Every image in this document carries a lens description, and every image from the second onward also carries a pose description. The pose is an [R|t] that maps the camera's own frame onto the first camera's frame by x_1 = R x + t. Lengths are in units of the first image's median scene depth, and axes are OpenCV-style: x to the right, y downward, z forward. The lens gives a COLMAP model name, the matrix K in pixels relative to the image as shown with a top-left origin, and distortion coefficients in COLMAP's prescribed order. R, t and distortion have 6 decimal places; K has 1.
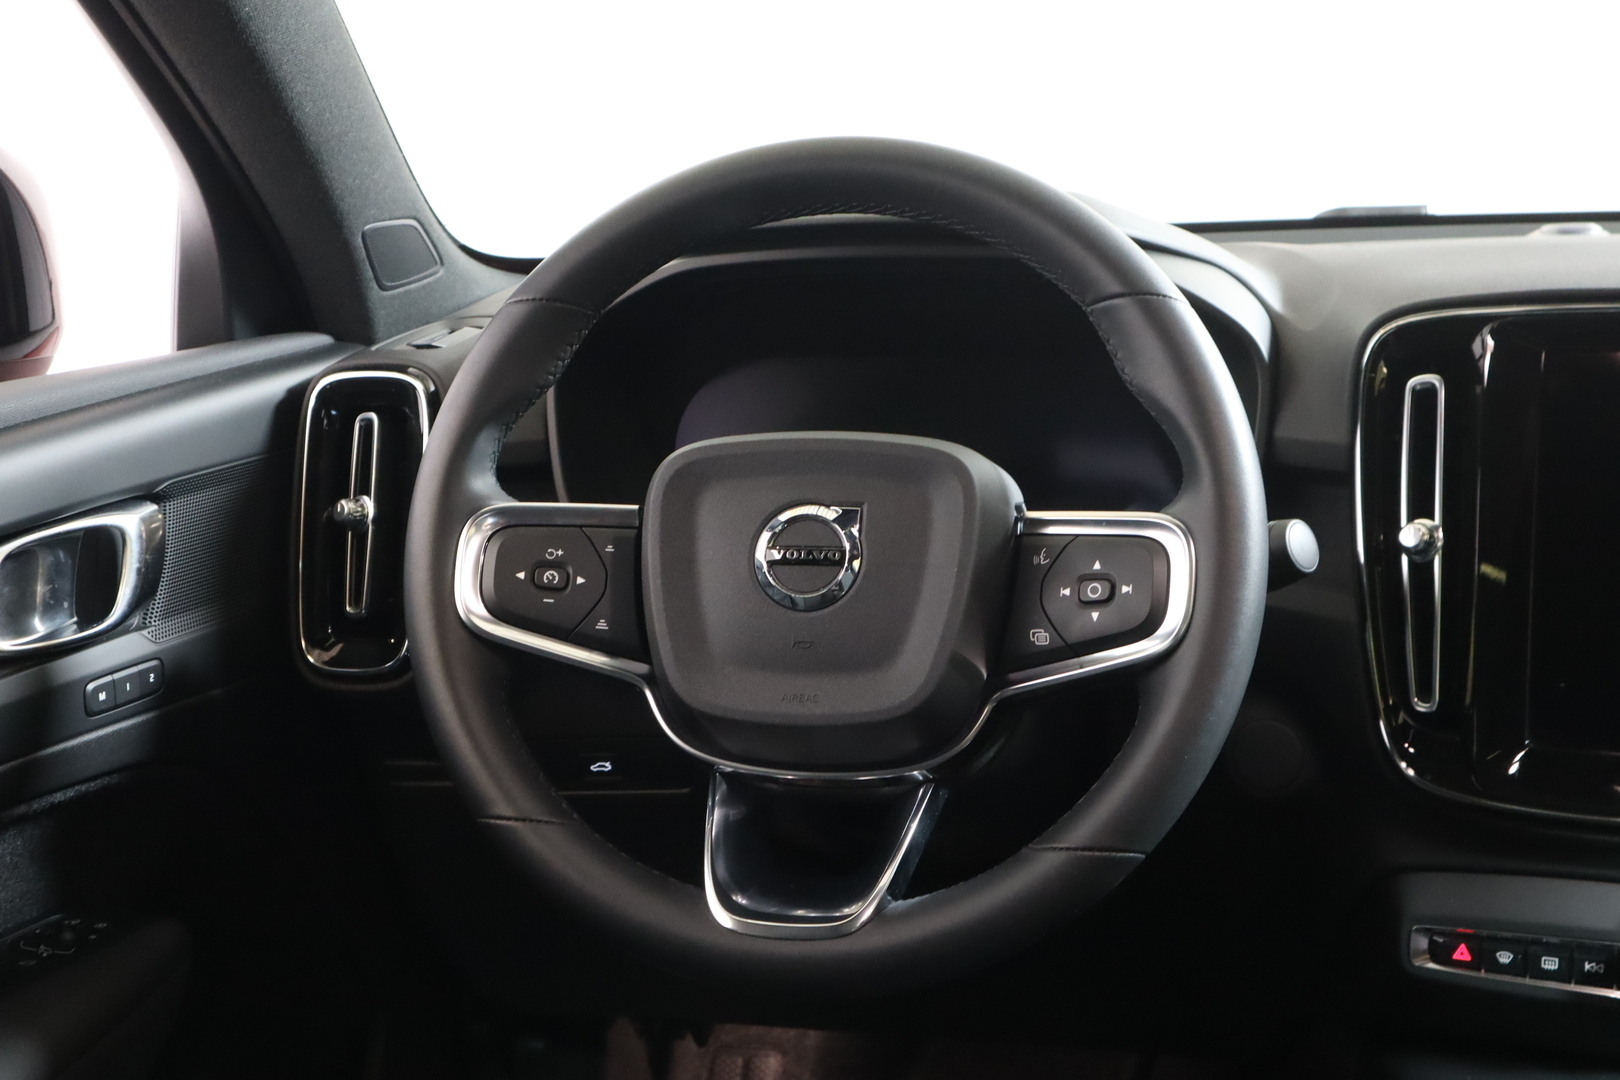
lens RADIAL K [[1976.1, 0, 810.0], [0, 1976.1, 540.0], [0, 0, 1]] dist [0.020995, -0.035407]
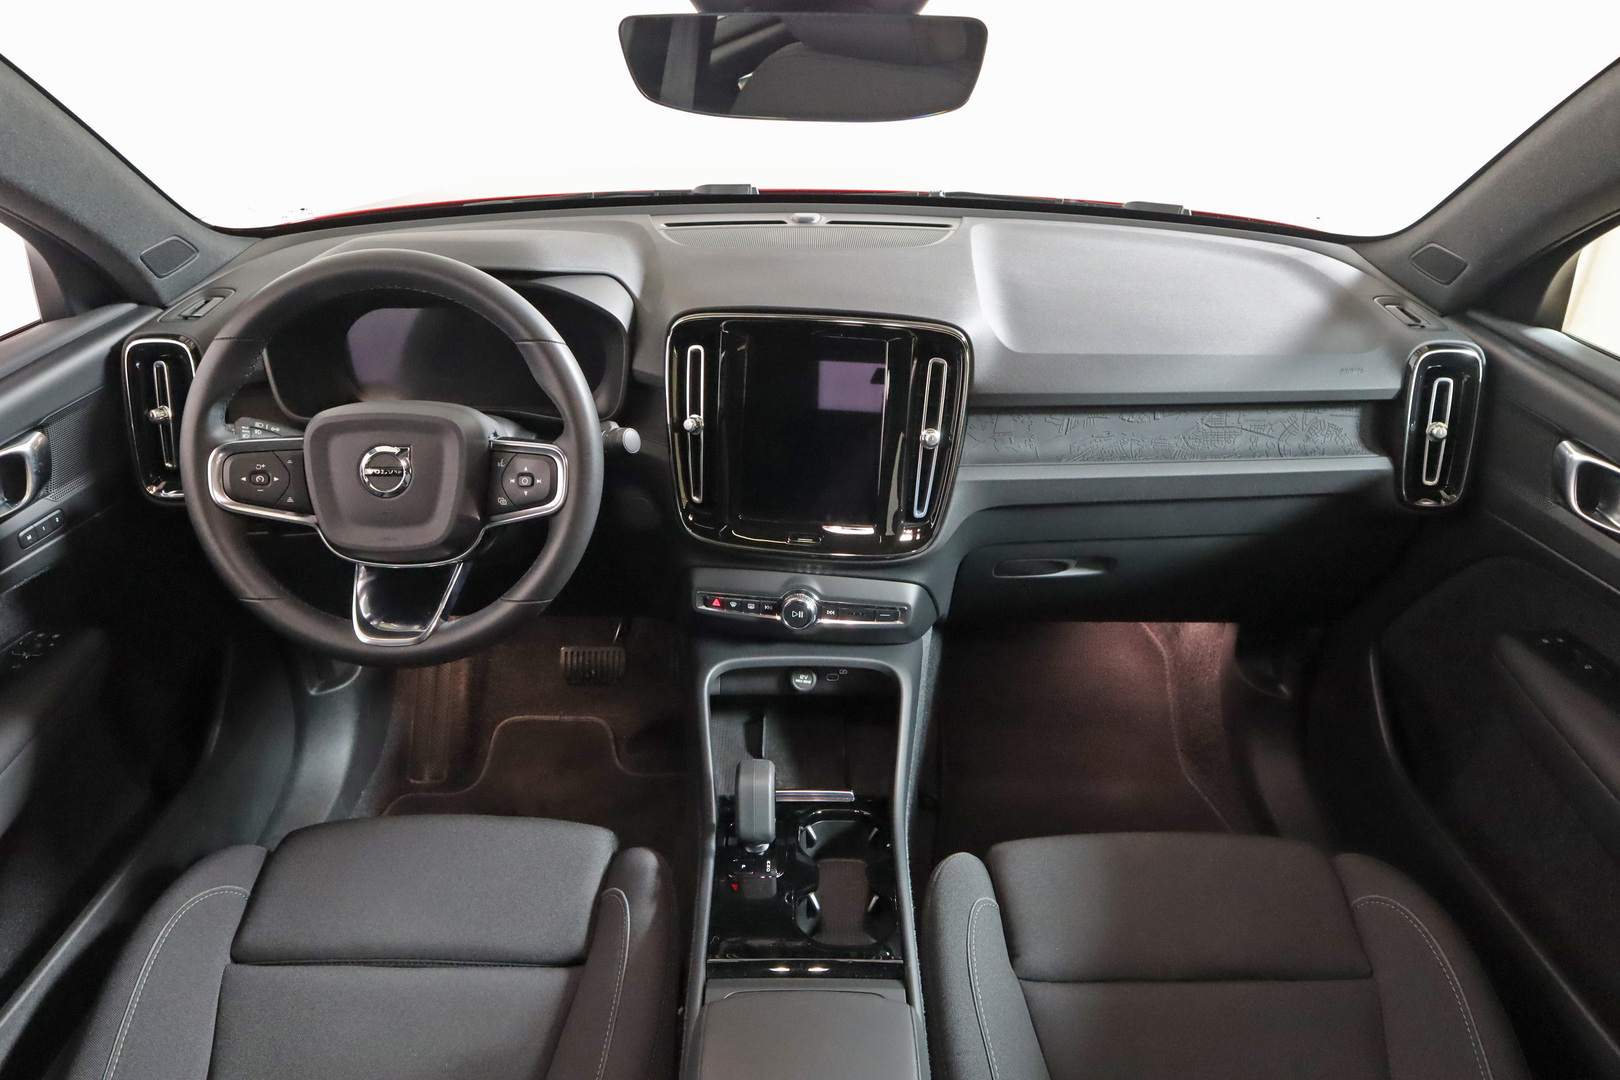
lens RADIAL K [[1107.4, 0, 810.0], [0, 1107.4, 540.0], [0, 0, 1]] dist [0.002648, -0.001511]
pose [[0.973787, -0.074427, 0.214941, 0.164657], [0.006986, 0.954294, 0.298788, -0.248235], [-0.227355, -0.289454, 0.929799, -0.205022]]
